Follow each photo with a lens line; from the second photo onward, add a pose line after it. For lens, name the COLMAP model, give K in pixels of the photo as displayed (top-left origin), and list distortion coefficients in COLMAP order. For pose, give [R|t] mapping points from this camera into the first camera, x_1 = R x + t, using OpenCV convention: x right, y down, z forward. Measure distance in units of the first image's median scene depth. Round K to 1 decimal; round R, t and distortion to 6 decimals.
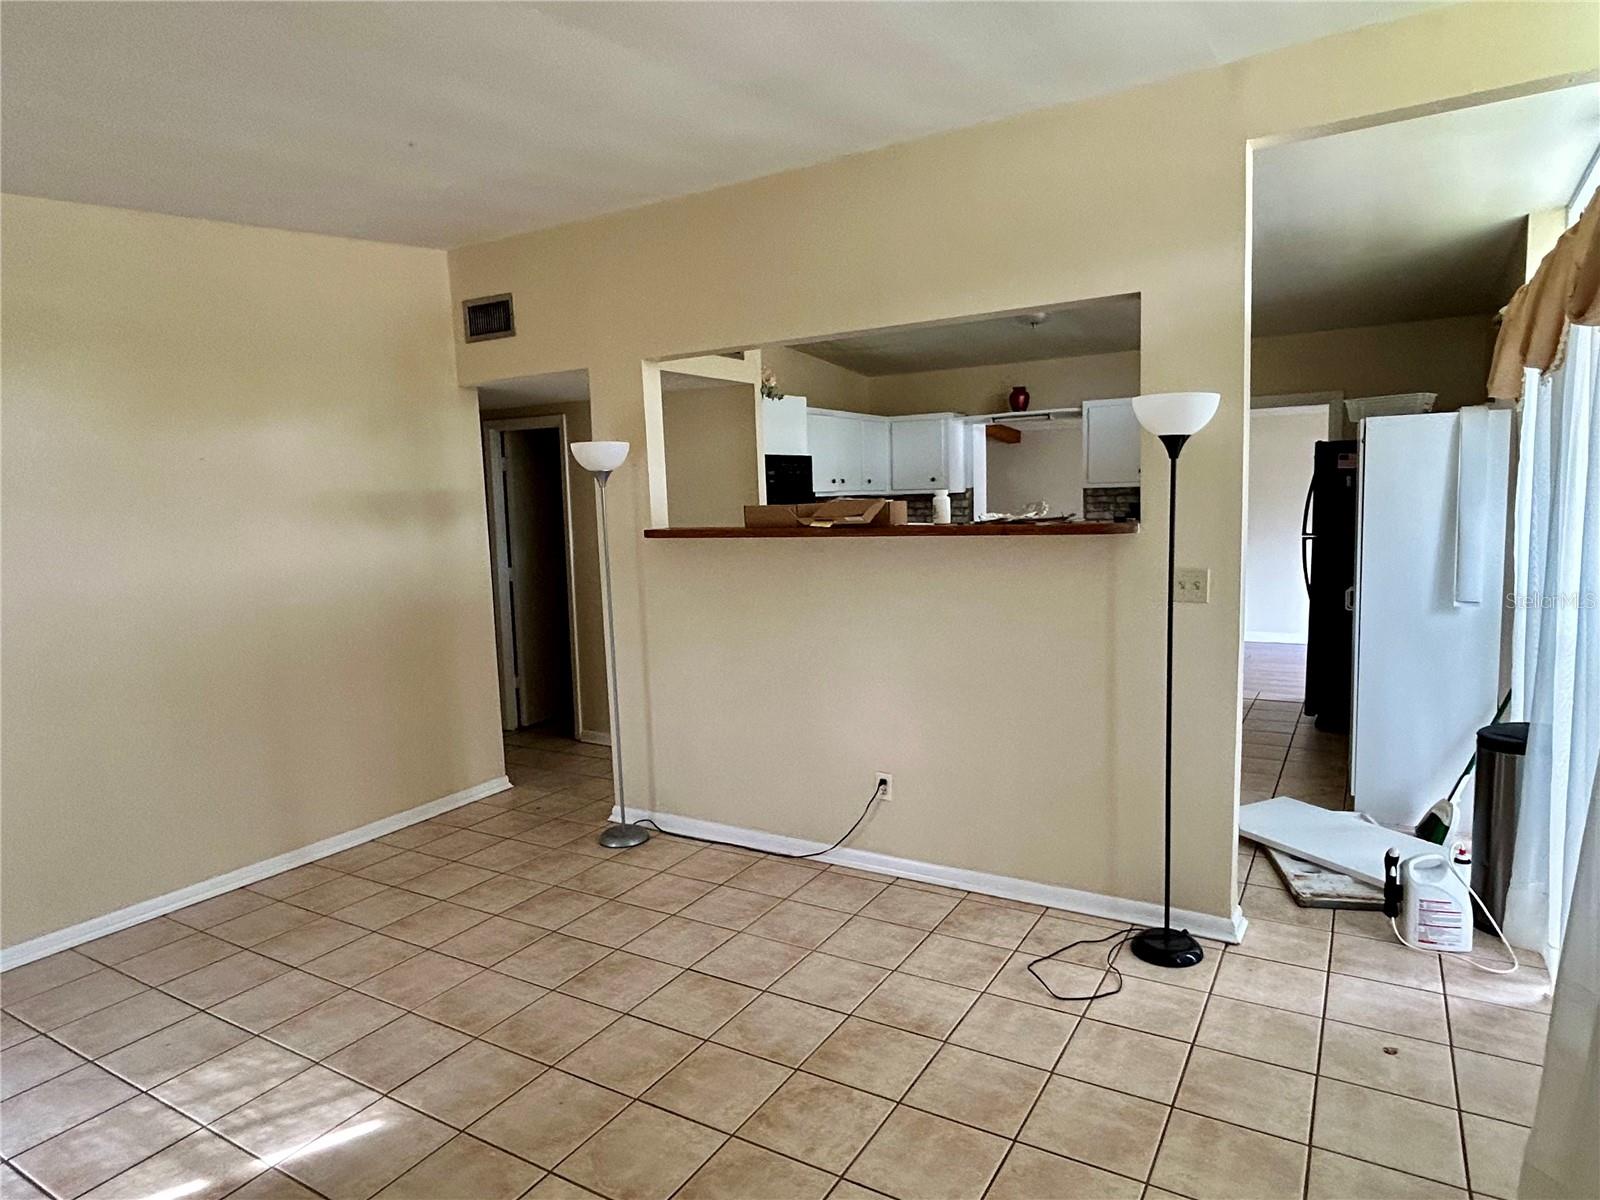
lens RADIAL K [[949.8, 0, 800.5], [0, 949.8, 600.2], [0, 0, 1]] dist [-0.002663, -0.000661]
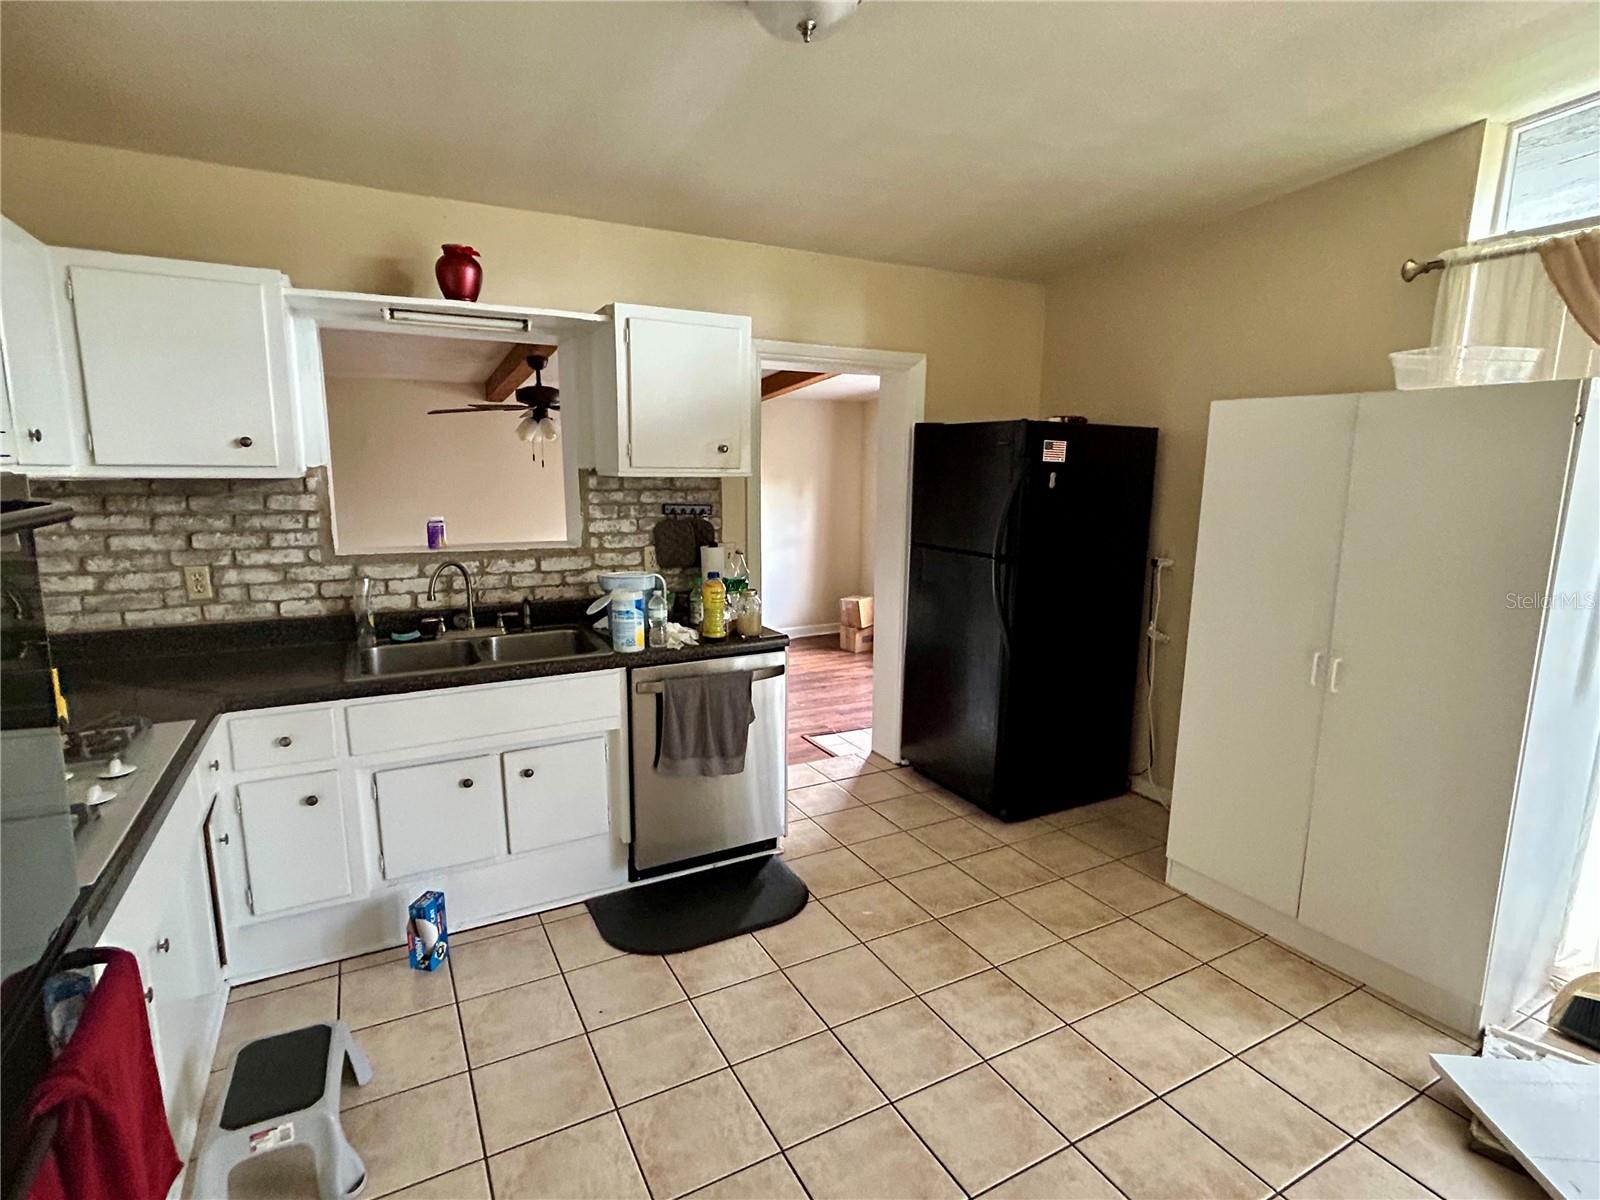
lens RADIAL K [[811.3, 0, 802.4], [0, 811.3, 604.2], [0, 0, 1]] dist [-0.004952, 0.004213]
pose [[0.501531, -0.109109, 0.858232, -0.027512], [0.071718, 0.993844, 0.084439, -0.055683], [-0.862162, 0.019202, 0.506268, 0.487409]]
